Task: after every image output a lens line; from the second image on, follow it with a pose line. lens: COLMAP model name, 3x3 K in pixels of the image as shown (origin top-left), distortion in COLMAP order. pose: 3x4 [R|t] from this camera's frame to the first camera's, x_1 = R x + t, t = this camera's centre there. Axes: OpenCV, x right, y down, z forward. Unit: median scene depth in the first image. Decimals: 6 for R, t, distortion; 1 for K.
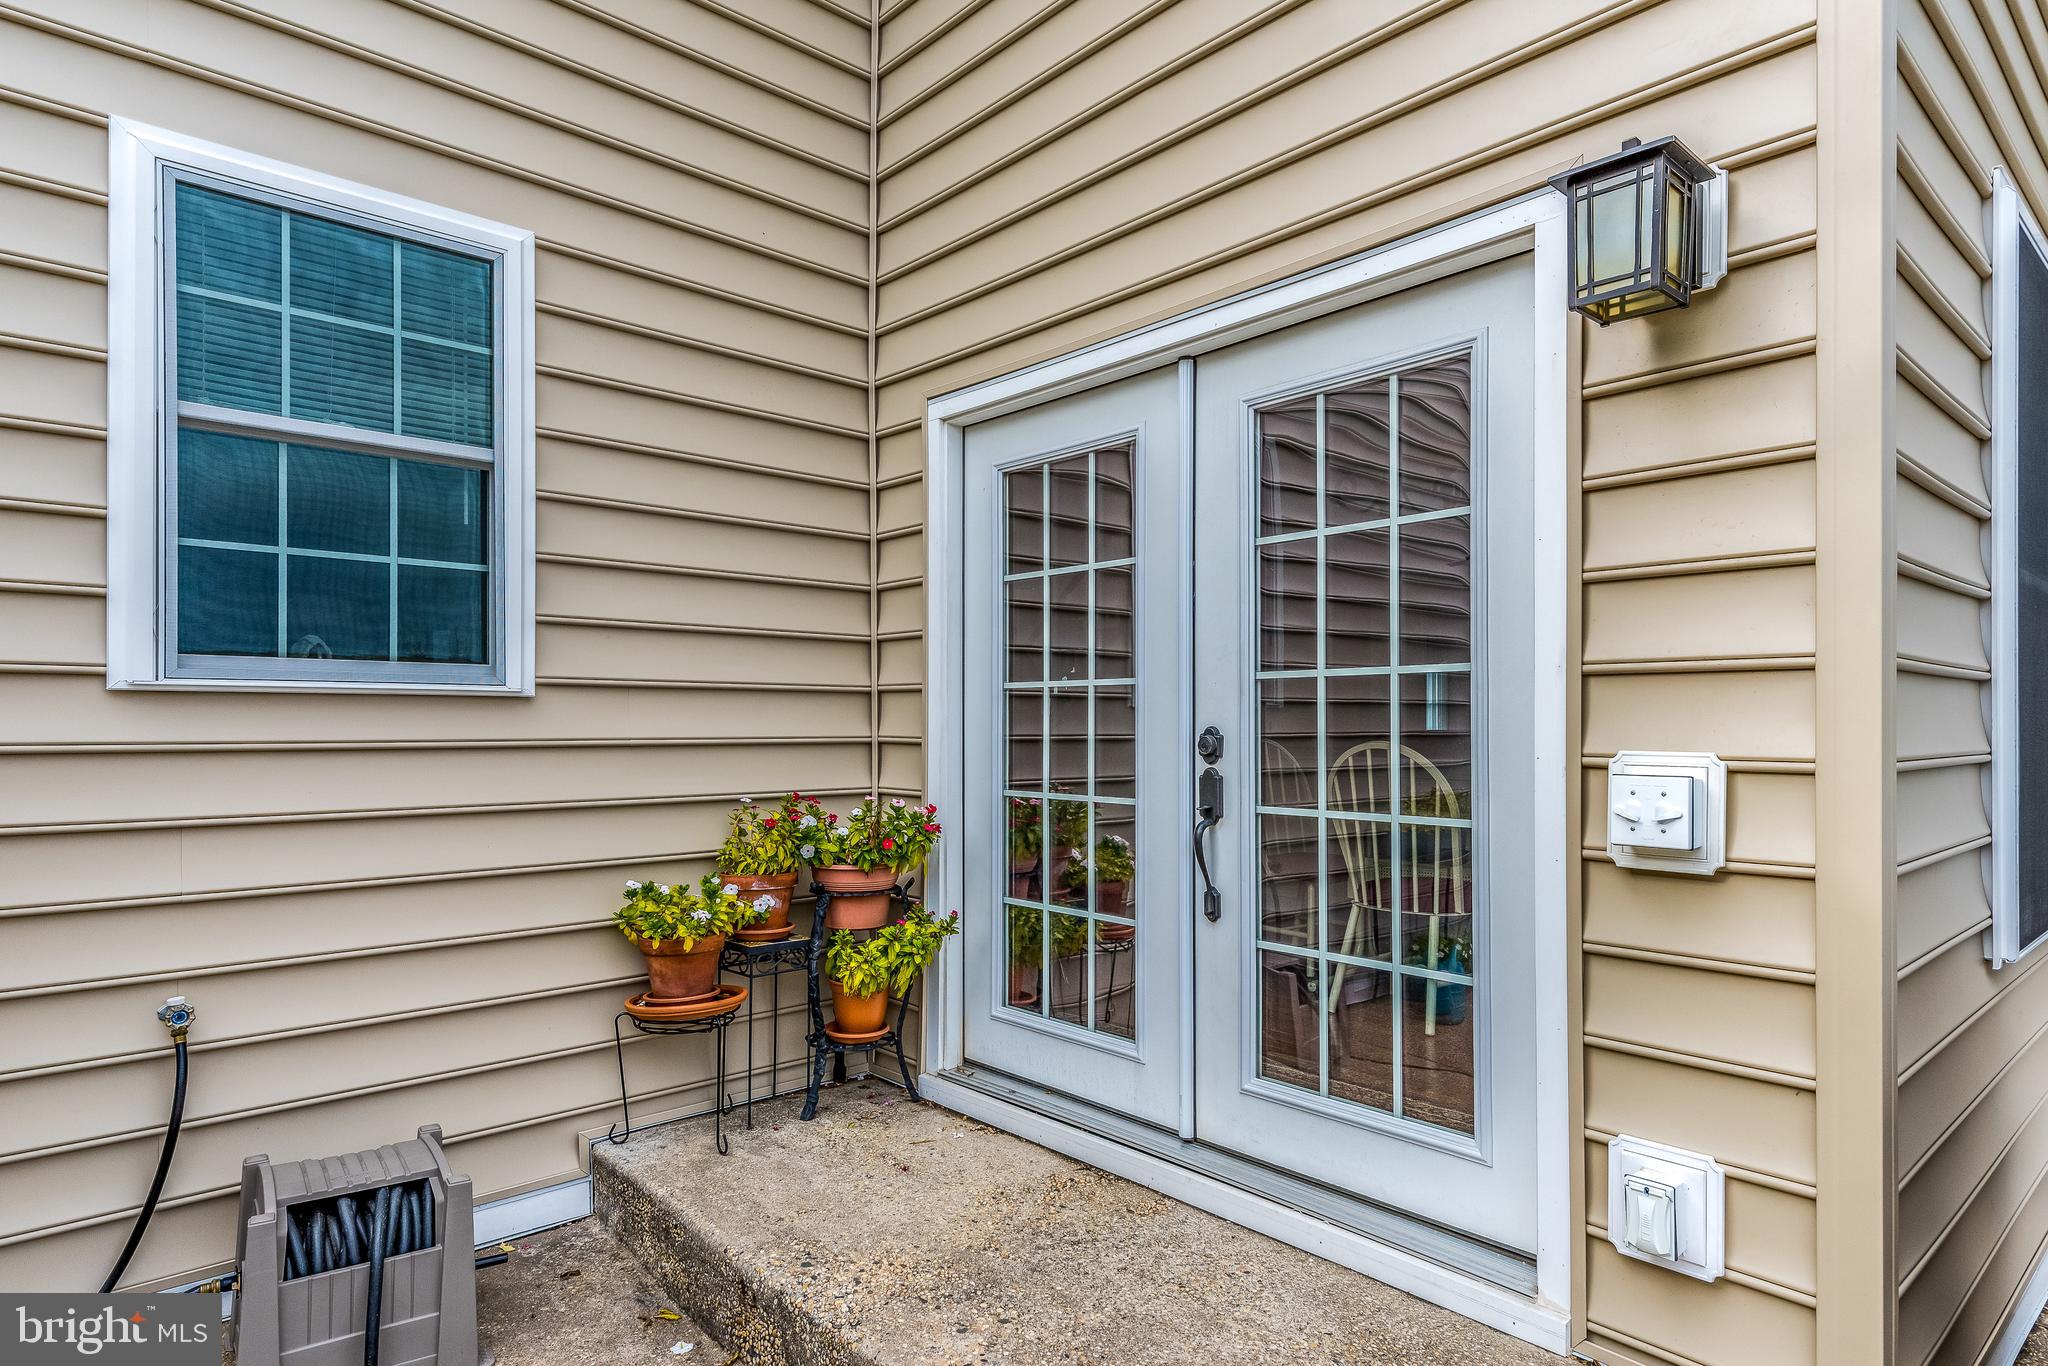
lens RADIAL K [[1148.8, 0, 1019.0], [0, 1148.8, 718.7], [0, 0, 1]] dist [0.000820, -0.000135]
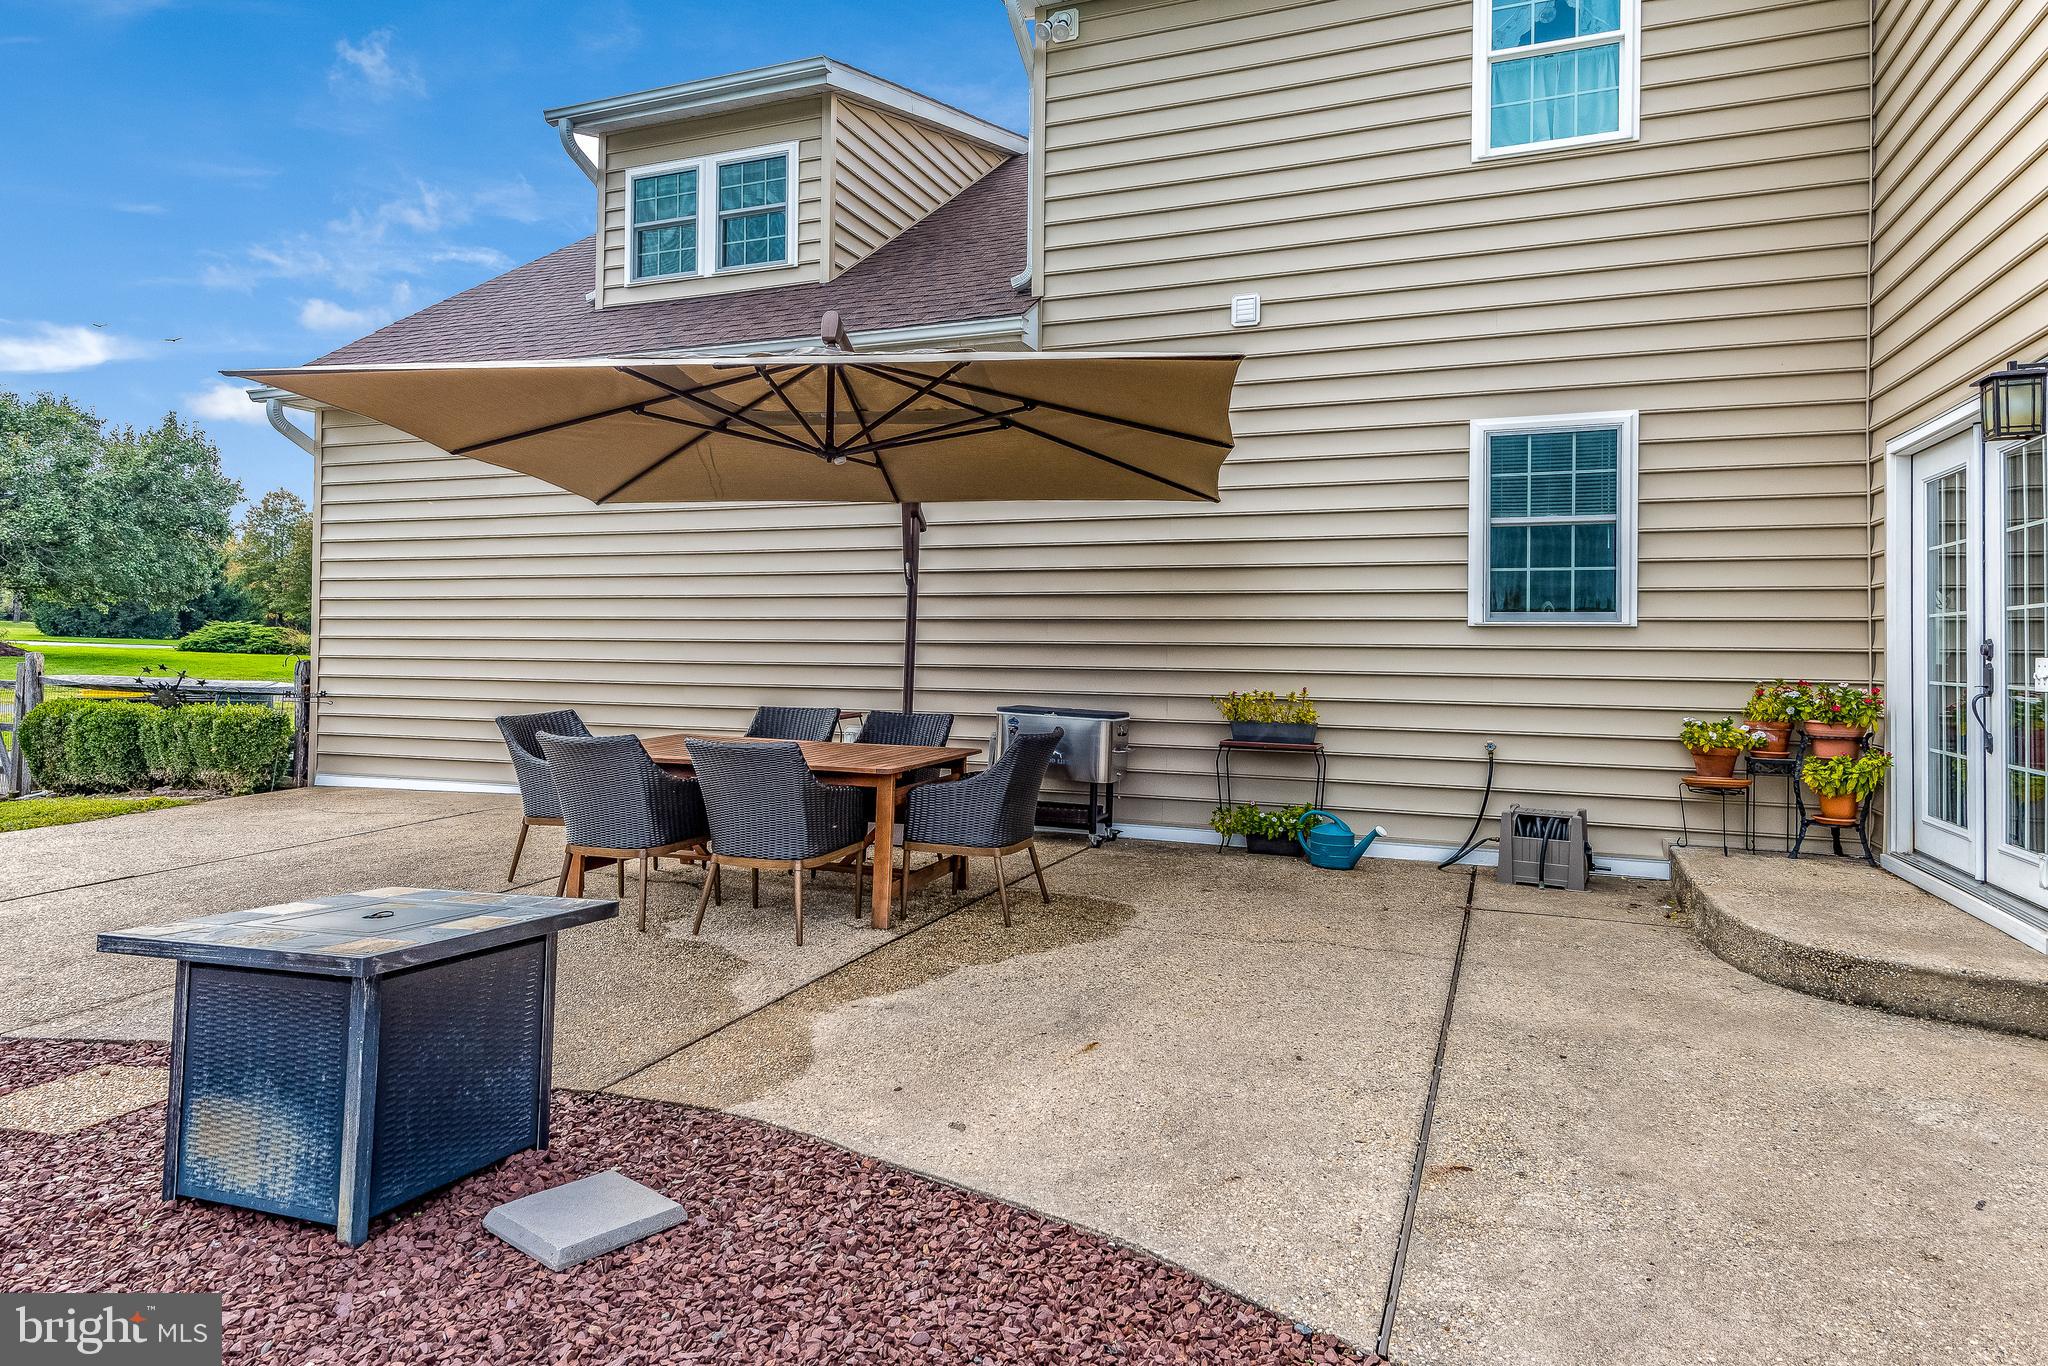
lens RADIAL K [[1184.7, 0, 1030.5], [0, 1184.7, 641.0], [0, 0, 1]] dist [0.028188, 0.000438]
pose [[0.459479, -0.001531, -0.888187, 1.093972], [-0.004930, 0.999979, -0.004274, 0.023592], [0.888175, 0.006342, 0.459462, -1.082423]]
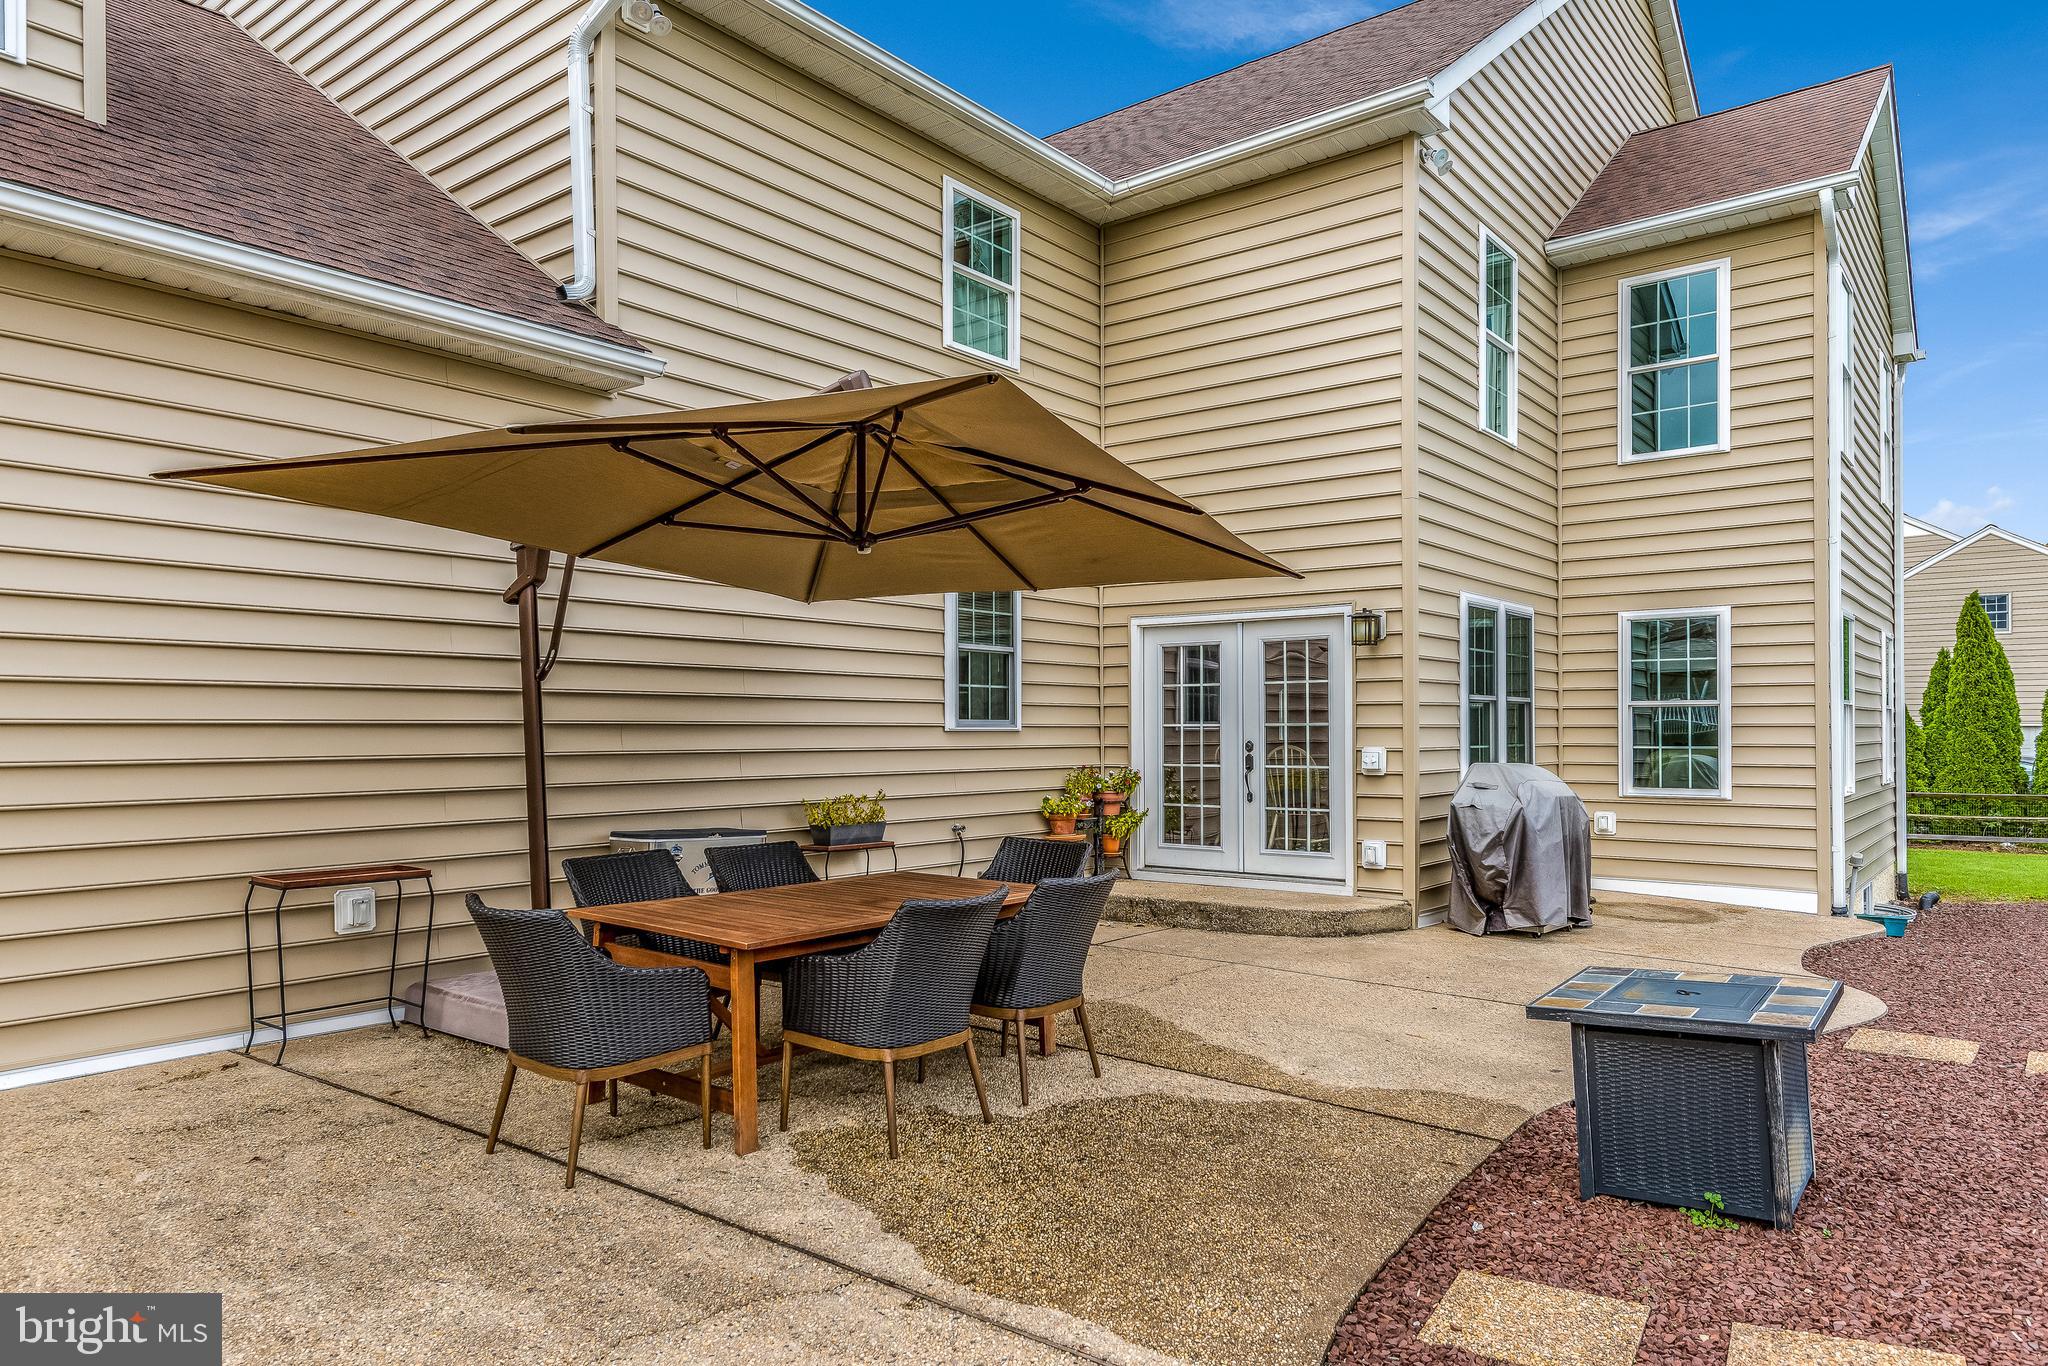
lens RADIAL K [[1297.0, 0, 1033.4], [0, 1297.0, 717.1], [0, 0, 1]] dist [0.027227, -0.000268]
pose [[0.986576, 0.000029, 0.163302, -0.987709], [0.001135, 0.999975, -0.007031, -0.033145], [-0.163298, 0.007122, 0.986551, -2.388434]]
